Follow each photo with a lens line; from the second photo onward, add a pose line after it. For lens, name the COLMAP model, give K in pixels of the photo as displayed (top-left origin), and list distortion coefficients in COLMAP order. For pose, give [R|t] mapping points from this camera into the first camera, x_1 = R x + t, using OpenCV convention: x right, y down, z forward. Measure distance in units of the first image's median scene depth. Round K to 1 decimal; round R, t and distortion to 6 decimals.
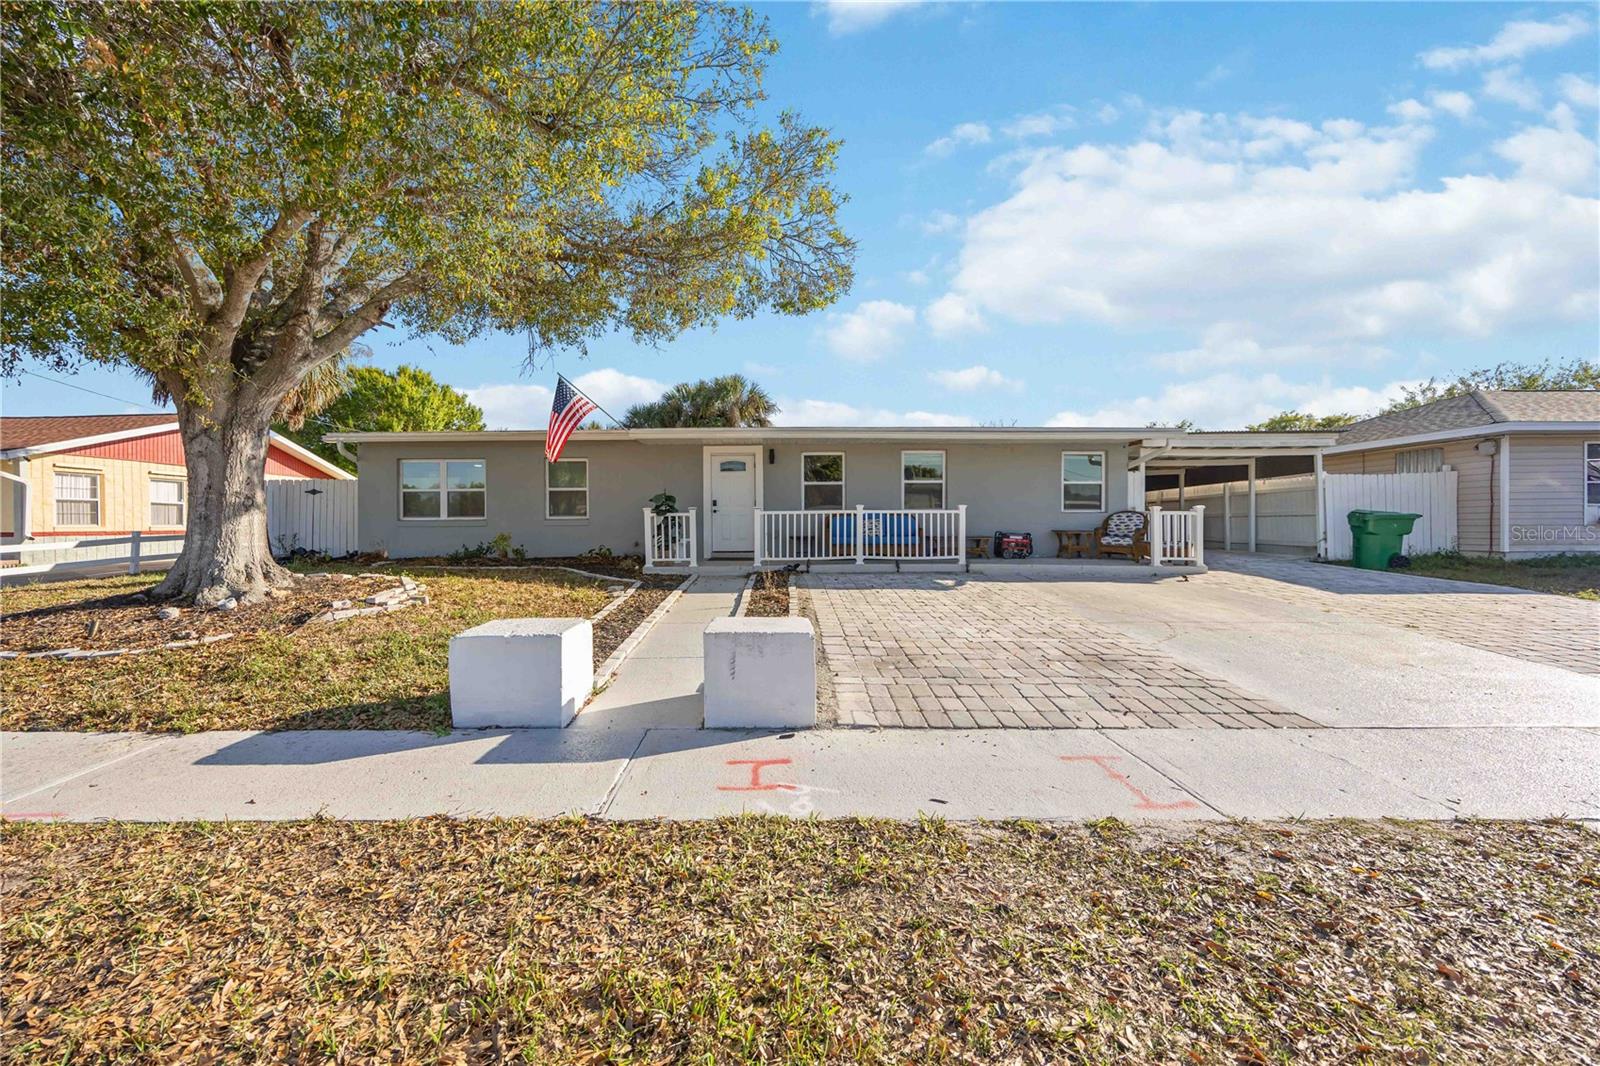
lens RADIAL K [[623.0, 0, 800.0], [0, 623.0, 533.0], [0, 0, 1]] dist [-0.001993, 0.000249]
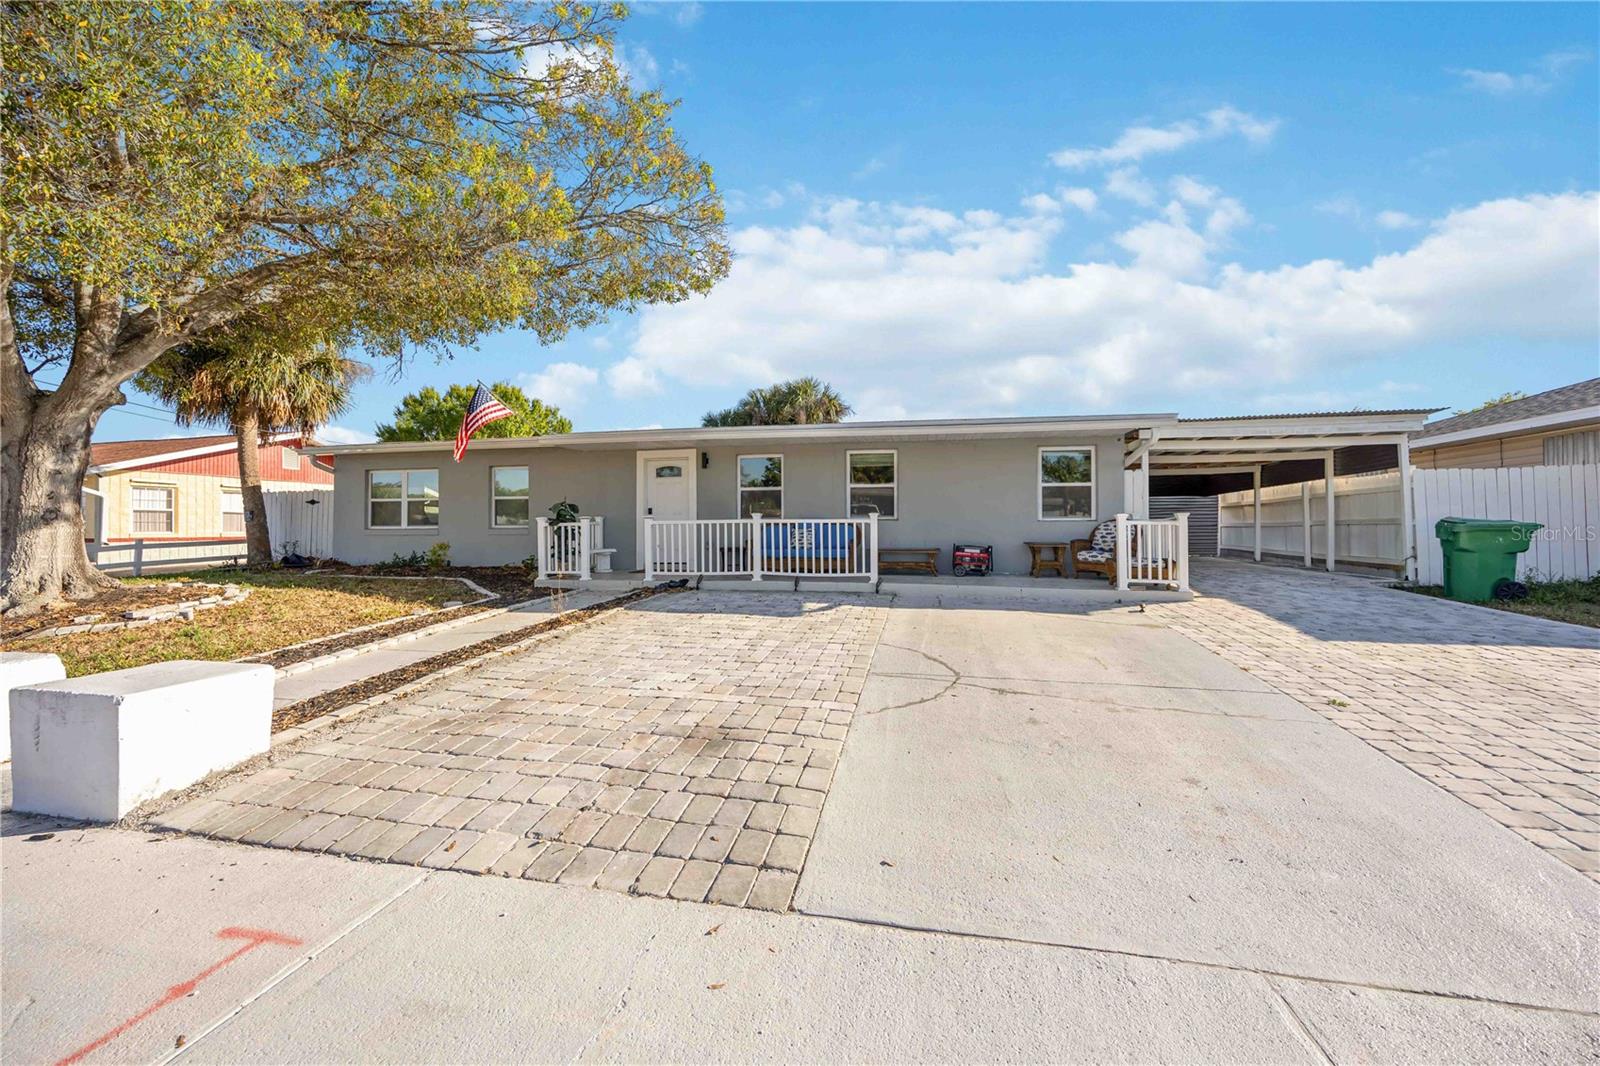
lens RADIAL K [[623.0, 0, 800.0], [0, 623.0, 533.0], [0, 0, 1]] dist [-0.001993, 0.000249]
pose [[0.979377, 0.003165, -0.202017, 0.291155], [-0.004584, 0.999968, -0.006555, -0.010589], [0.201990, 0.007345, 0.979360, 0.129641]]
